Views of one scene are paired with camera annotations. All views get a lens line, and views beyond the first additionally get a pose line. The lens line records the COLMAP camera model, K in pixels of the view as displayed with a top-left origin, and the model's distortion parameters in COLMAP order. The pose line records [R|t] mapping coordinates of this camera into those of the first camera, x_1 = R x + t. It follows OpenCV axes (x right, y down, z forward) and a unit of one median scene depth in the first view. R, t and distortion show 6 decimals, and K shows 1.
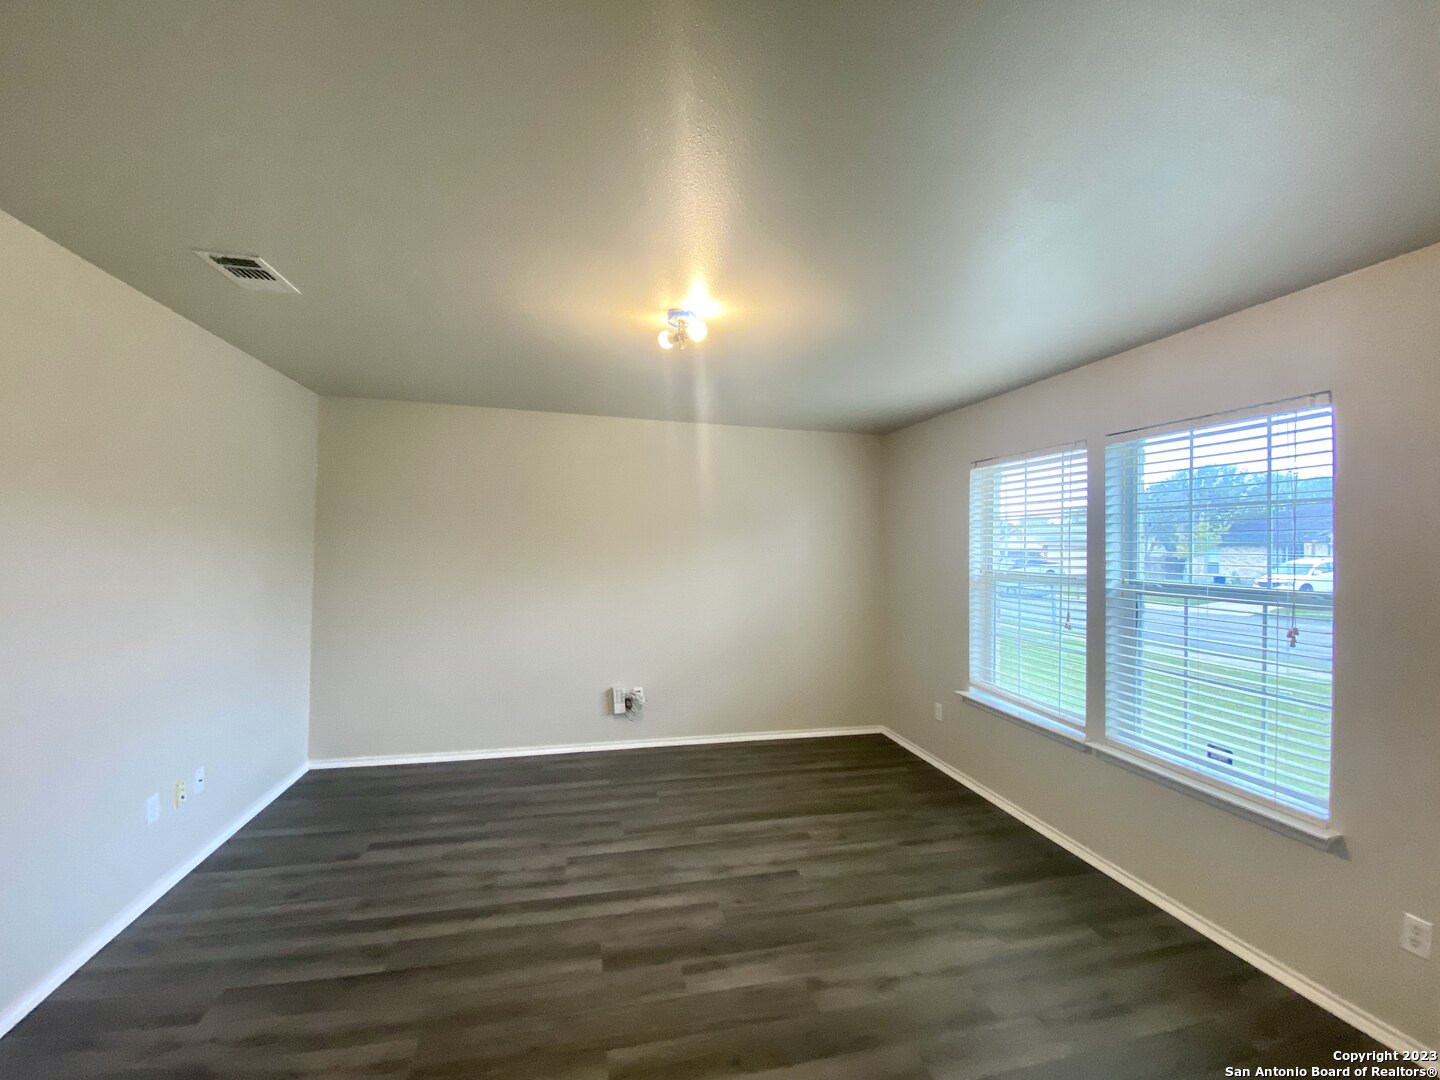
lens RADIAL K [[580.0, 0, 719.4], [0, 580.0, 533.4], [0, 0, 1]] dist [0.026211, -0.020521]
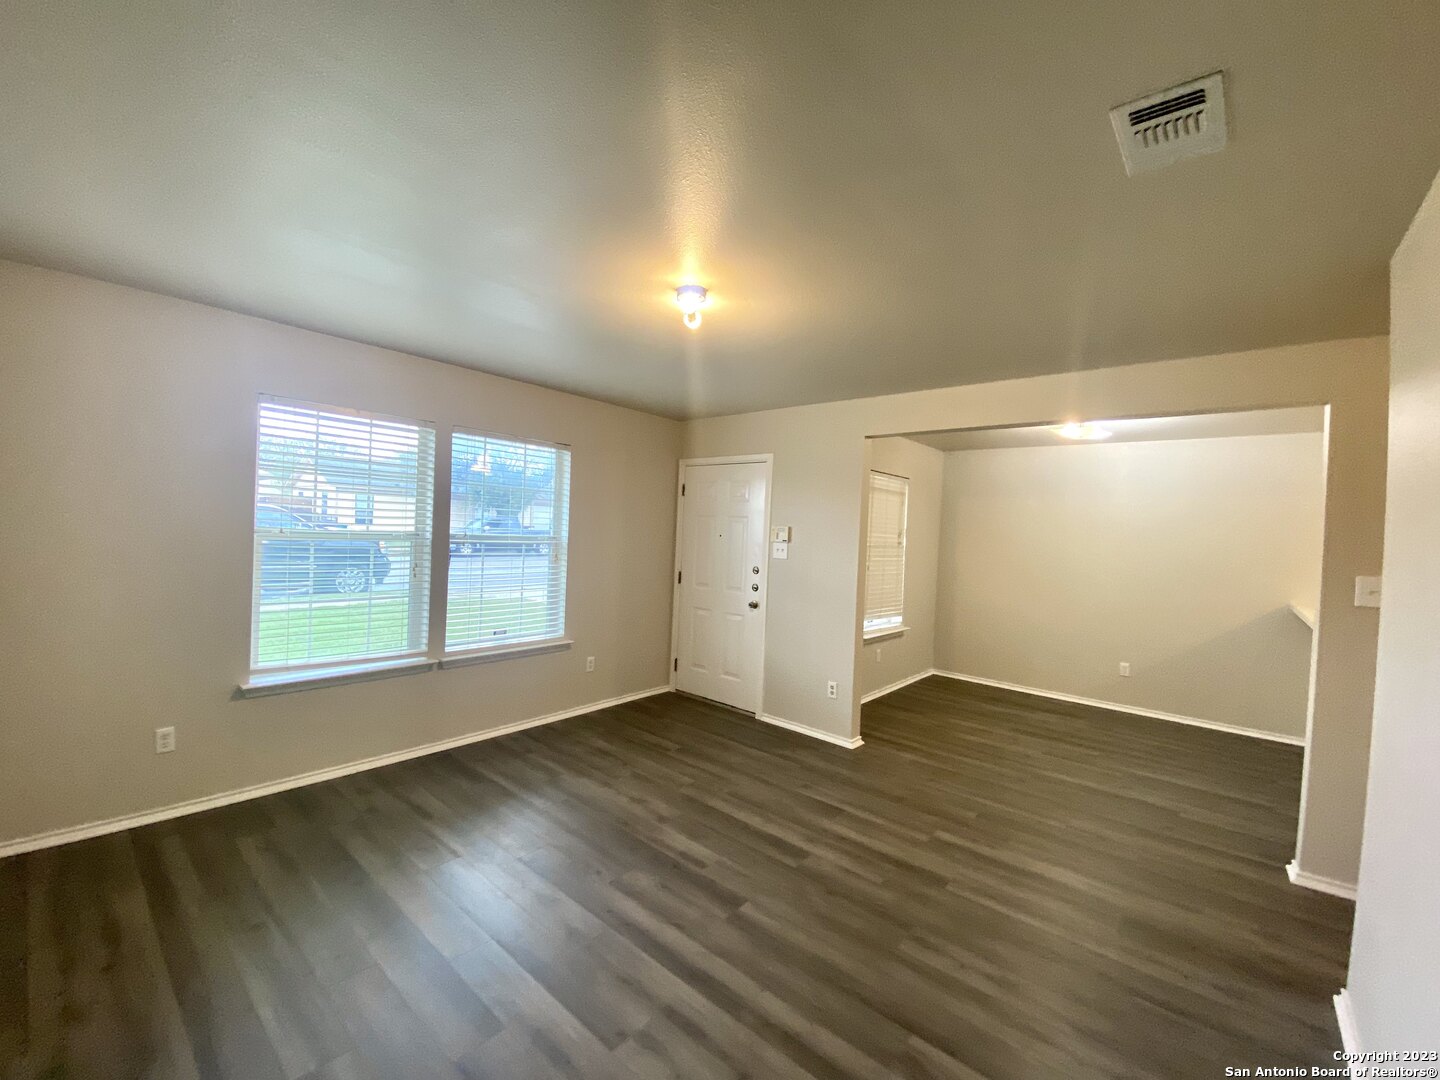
lens RADIAL K [[580.0, 0, 719.4], [0, 580.0, 533.4], [0, 0, 1]] dist [0.026211, -0.020521]
pose [[-0.564952, -0.055609, 0.823248, -0.904405], [-0.068101, 0.997465, 0.020643, 0.013442], [-0.822309, -0.044401, -0.567307, 1.463915]]
